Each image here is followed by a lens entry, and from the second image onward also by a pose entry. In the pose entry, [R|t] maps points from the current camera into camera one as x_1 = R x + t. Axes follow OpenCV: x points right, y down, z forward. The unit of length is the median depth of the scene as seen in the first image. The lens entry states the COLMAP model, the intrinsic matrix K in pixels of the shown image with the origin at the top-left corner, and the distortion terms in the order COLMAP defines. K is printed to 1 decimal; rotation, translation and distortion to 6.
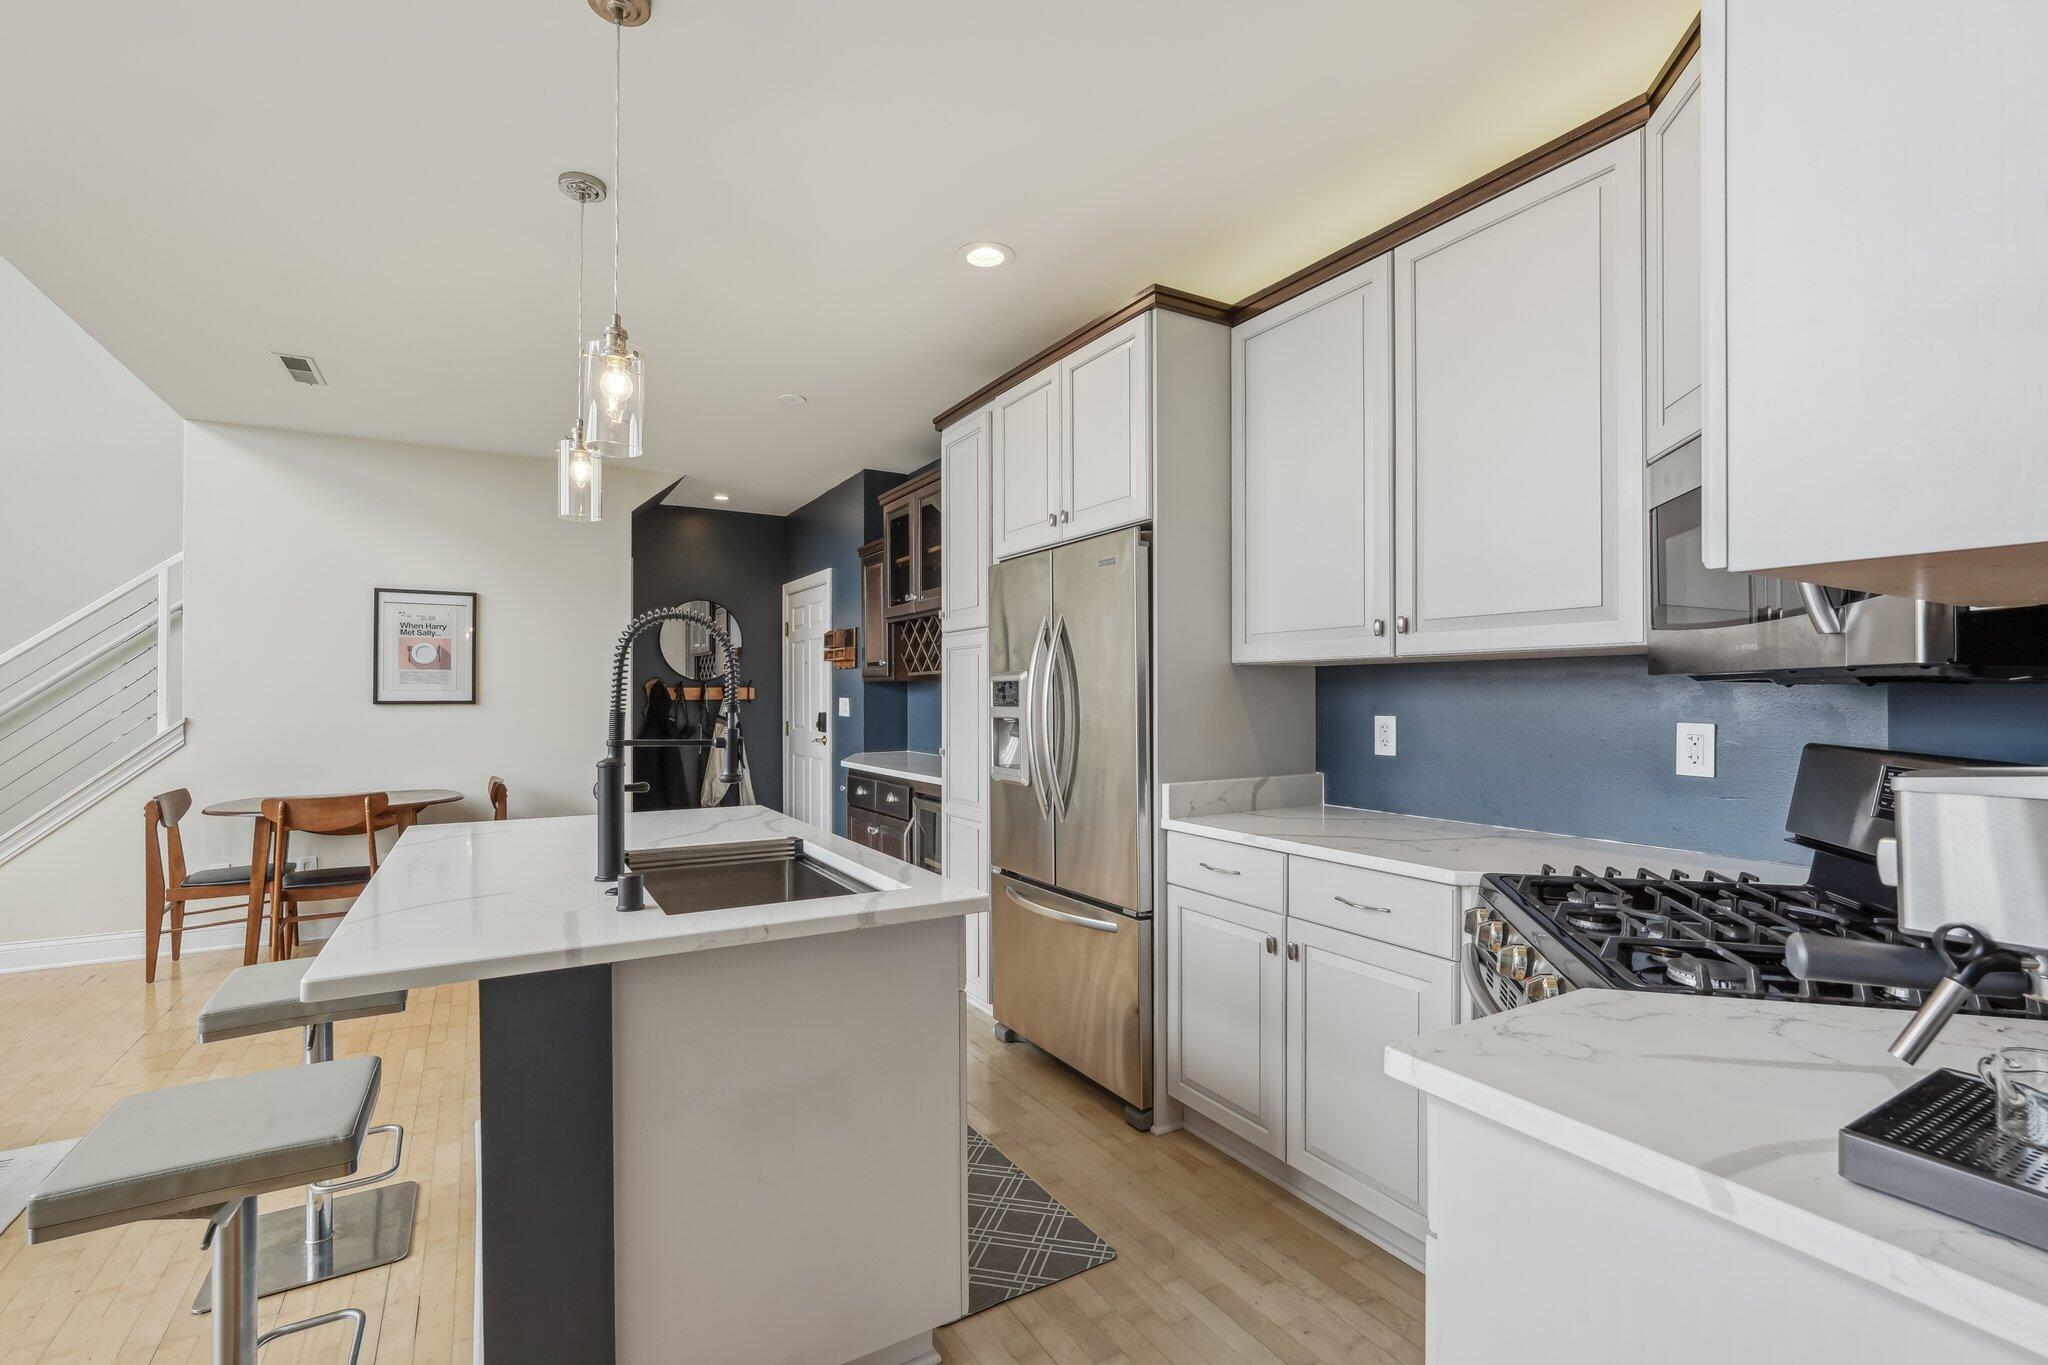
lens RADIAL K [[907.5, 0, 1016.0], [0, 907.5, 686.1], [0, 0, 1]] dist [-0.017990, 0.007456]
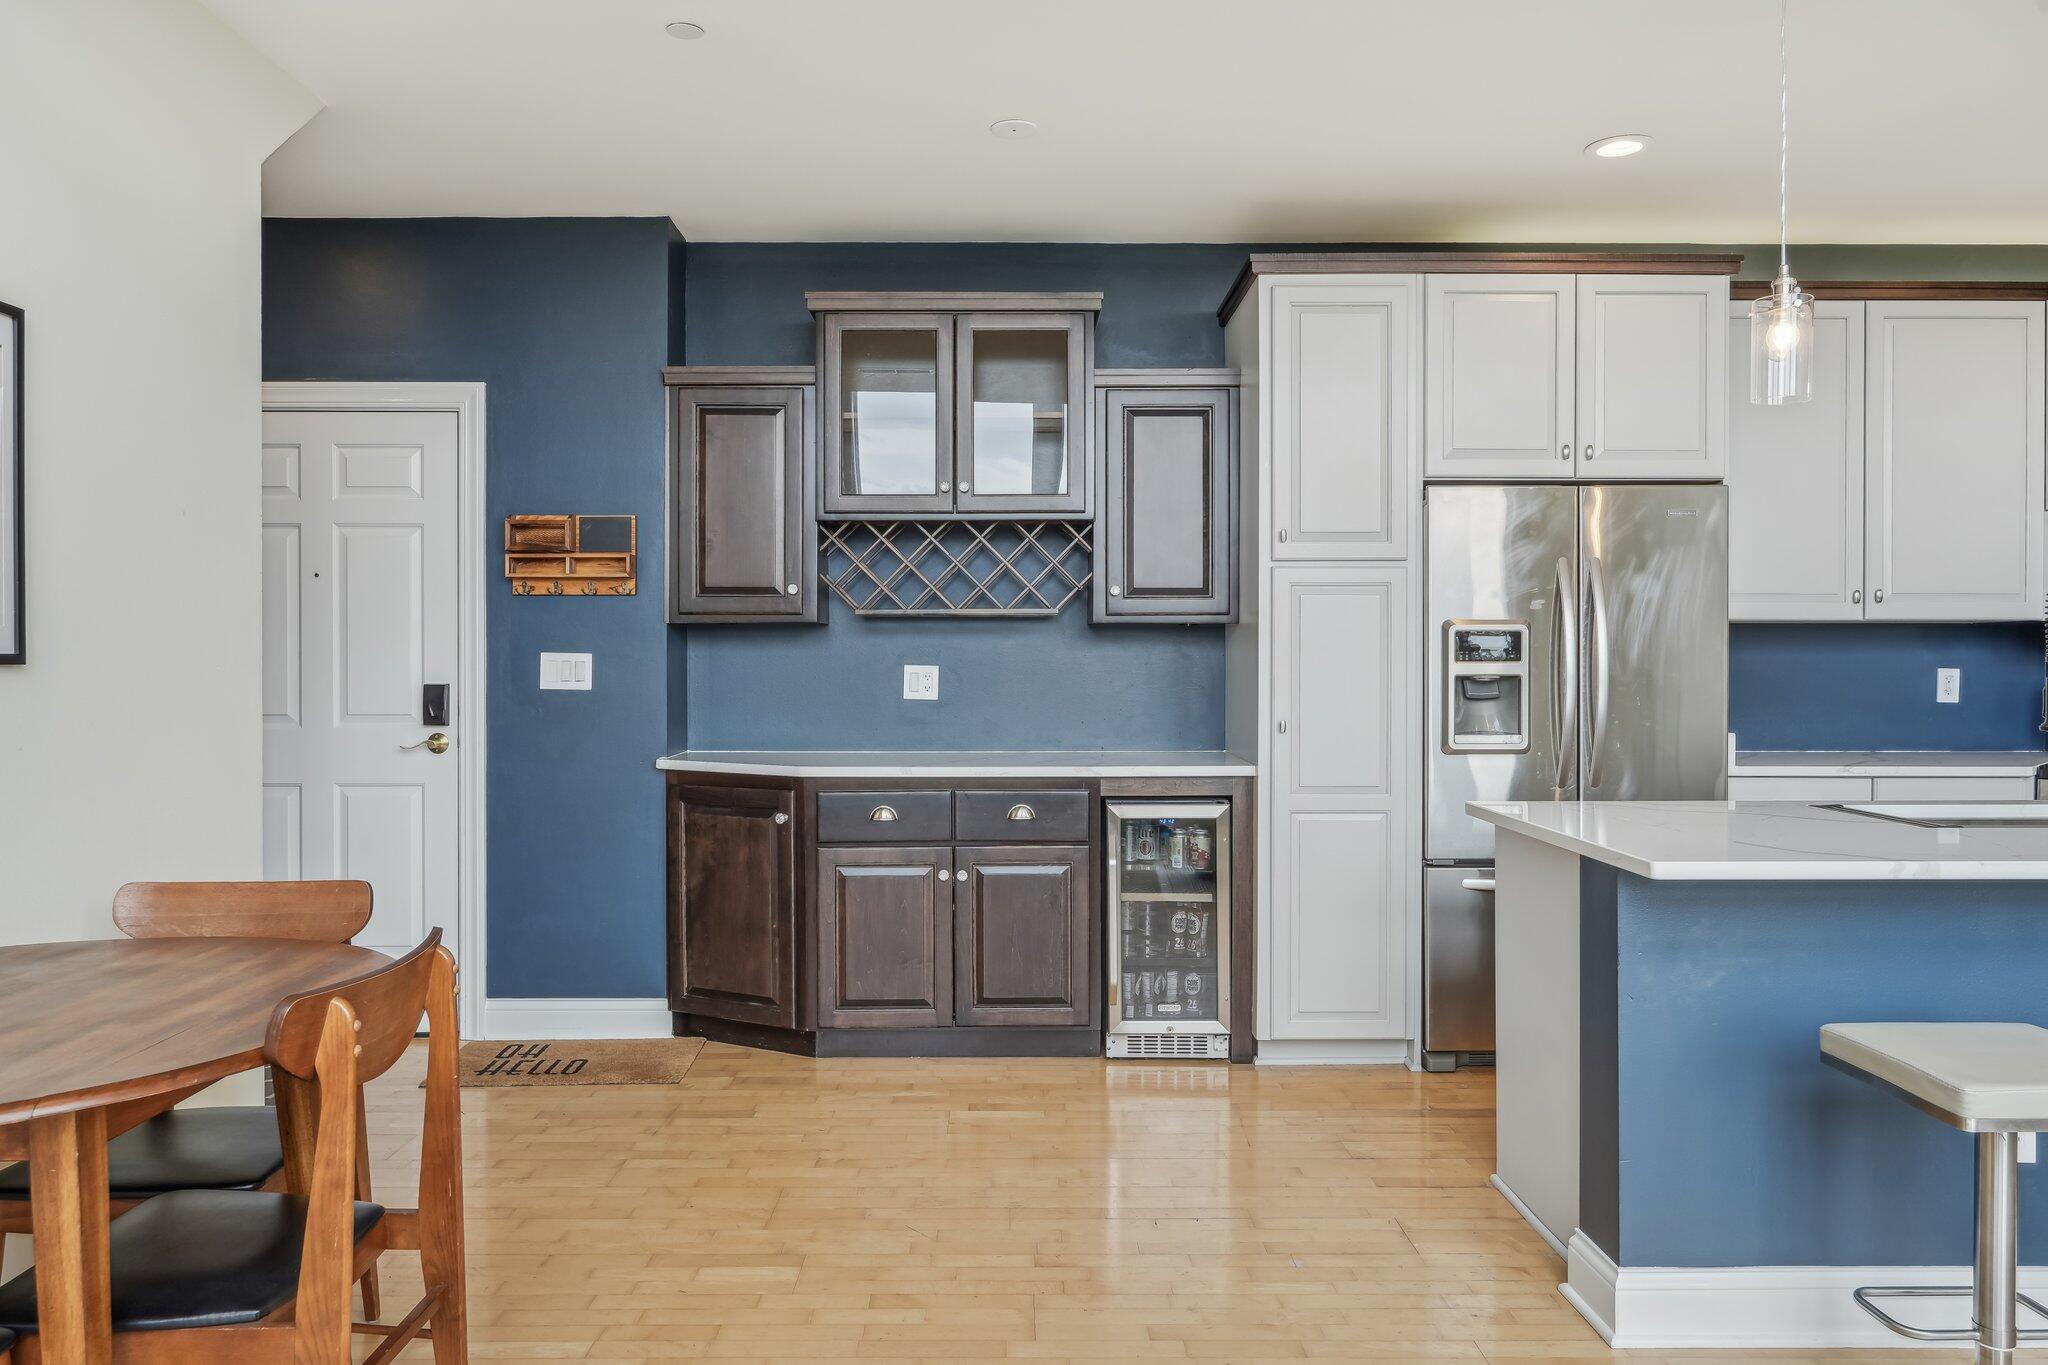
lens RADIAL K [[1409.9, 0, 1022.9], [0, 1409.9, 660.6], [0, 0, 1]] dist [-0.003542, 0.000442]
pose [[0.499434, 0.000977, 0.866351, -1.002231], [-0.010138, 0.999937, 0.004717, 0.014465], [-0.866292, -0.011139, 0.499413, 0.540099]]
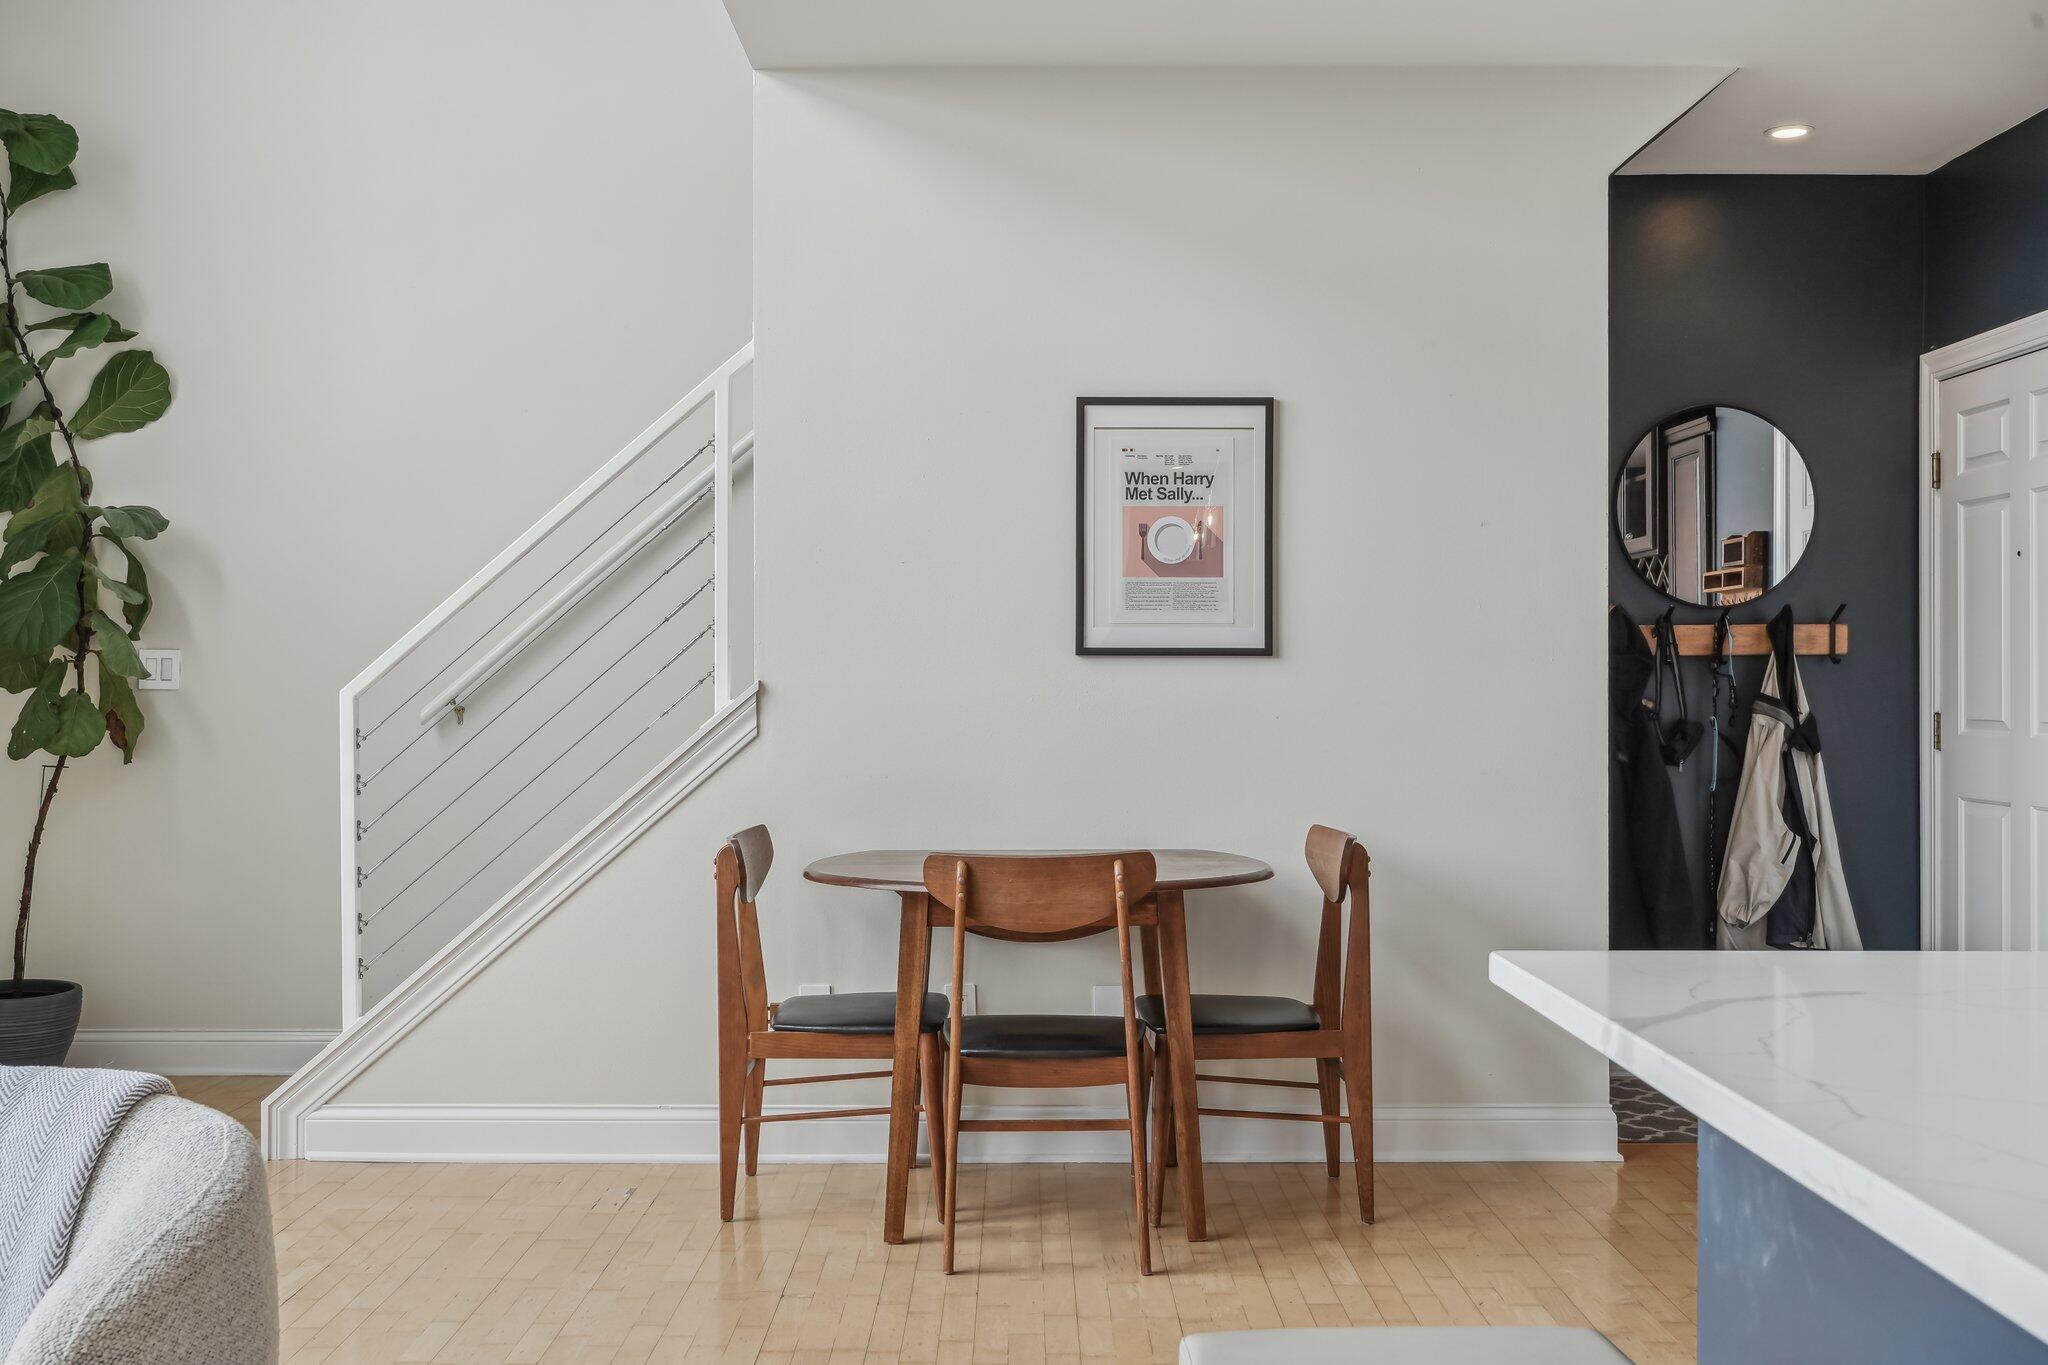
lens RADIAL K [[1970.4, 0, 1029.4], [0, 1970.4, 688.7], [0, 0, 1]] dist [0.000731, 0.000000]
pose [[0.863762, 0.004207, -0.503882, -0.266417], [0.003069, 0.999903, 0.013609, 0.026310], [0.503890, -0.013301, 0.863665, 0.153105]]
